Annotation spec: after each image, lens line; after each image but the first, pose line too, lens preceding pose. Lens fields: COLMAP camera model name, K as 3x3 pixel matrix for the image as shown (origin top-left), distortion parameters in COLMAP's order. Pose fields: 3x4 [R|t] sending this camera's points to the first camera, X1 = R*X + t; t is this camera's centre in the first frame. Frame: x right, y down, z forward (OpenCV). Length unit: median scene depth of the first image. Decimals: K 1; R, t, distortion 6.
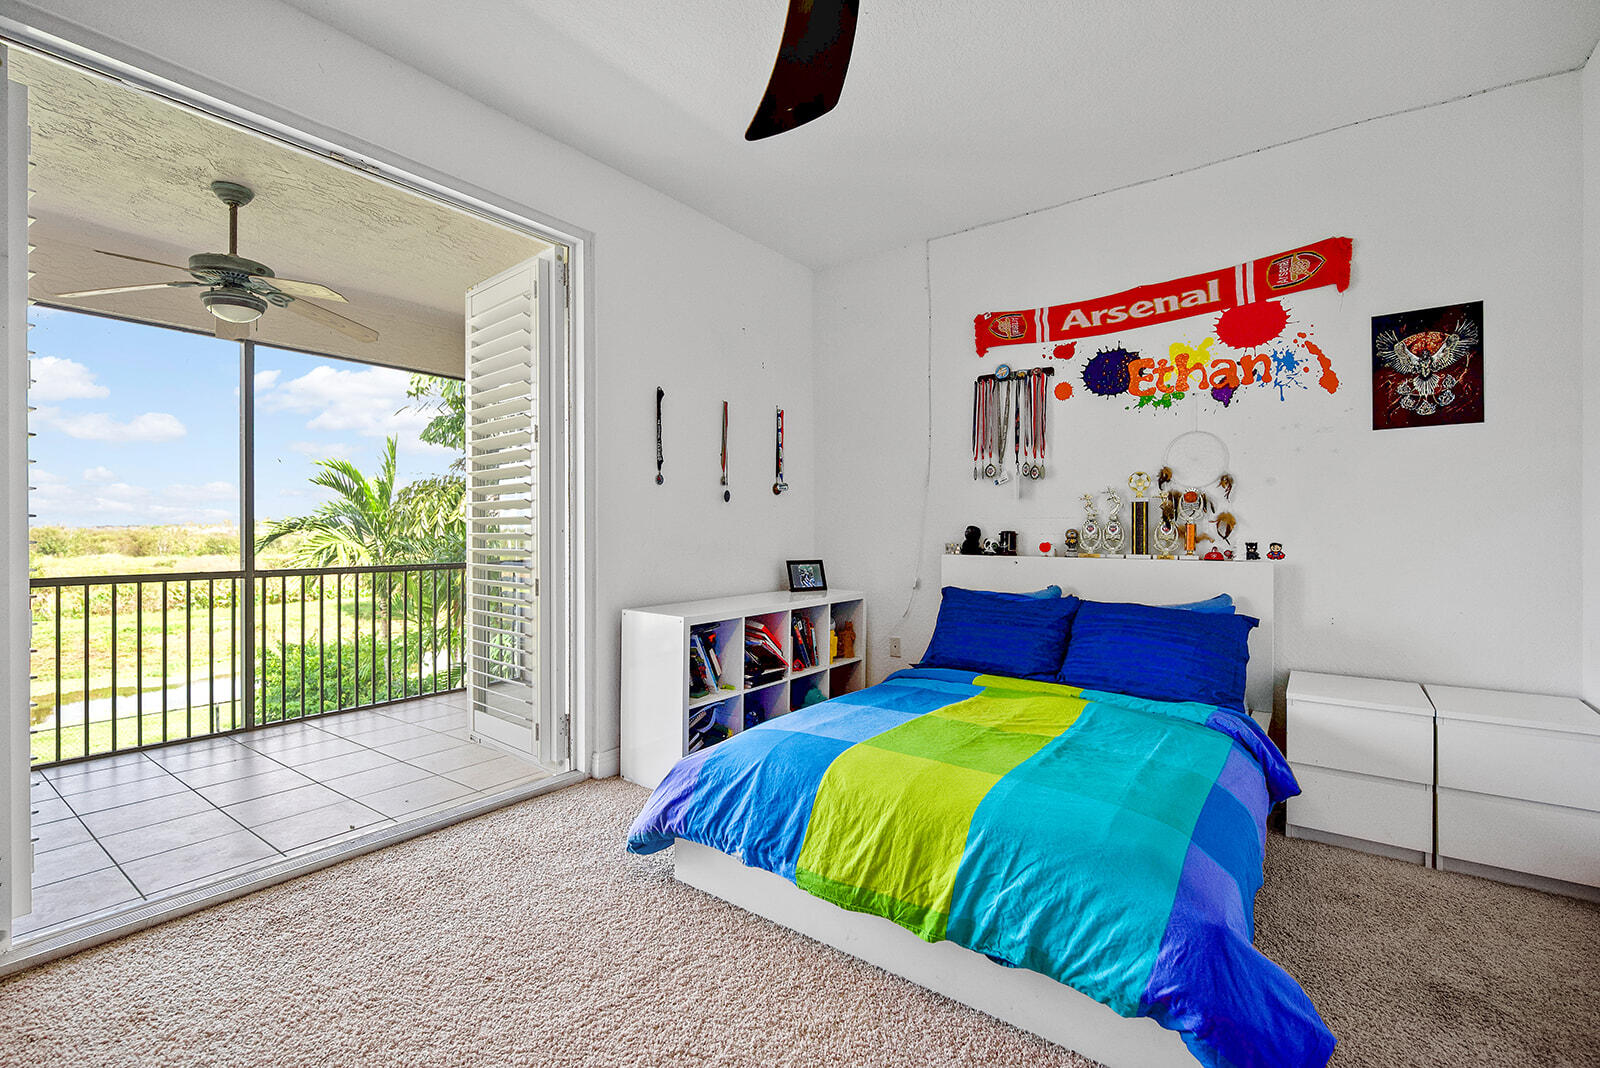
lens RADIAL K [[698.7, 0, 805.1], [0, 698.7, 523.7], [0, 0, 1]] dist [-0.000809, -0.000116]
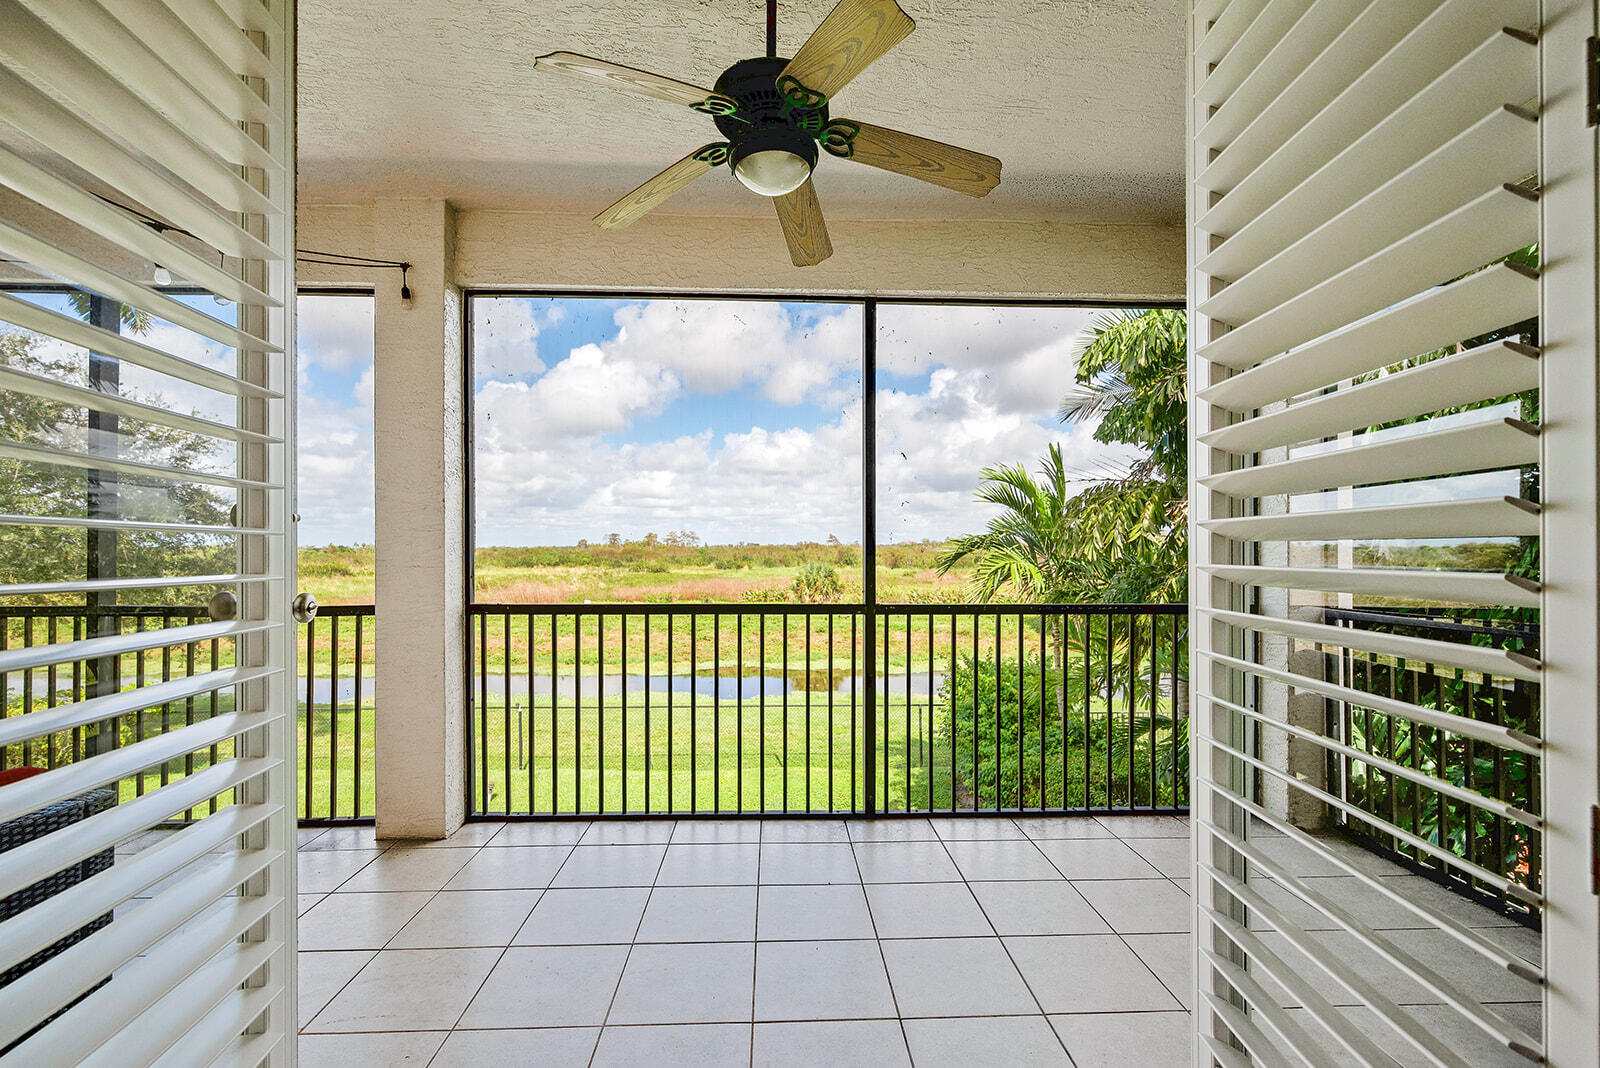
lens RADIAL K [[699.5, 0, 794.9], [0, 699.5, 545.3], [0, 0, 1]] dist [0.000916, 0.000014]
pose [[0.612352, 0.002531, -0.790582, -0.136004], [0.000662, 0.999993, 0.003714, 0.000407], [0.790585, -0.002797, 0.612346, 0.258305]]
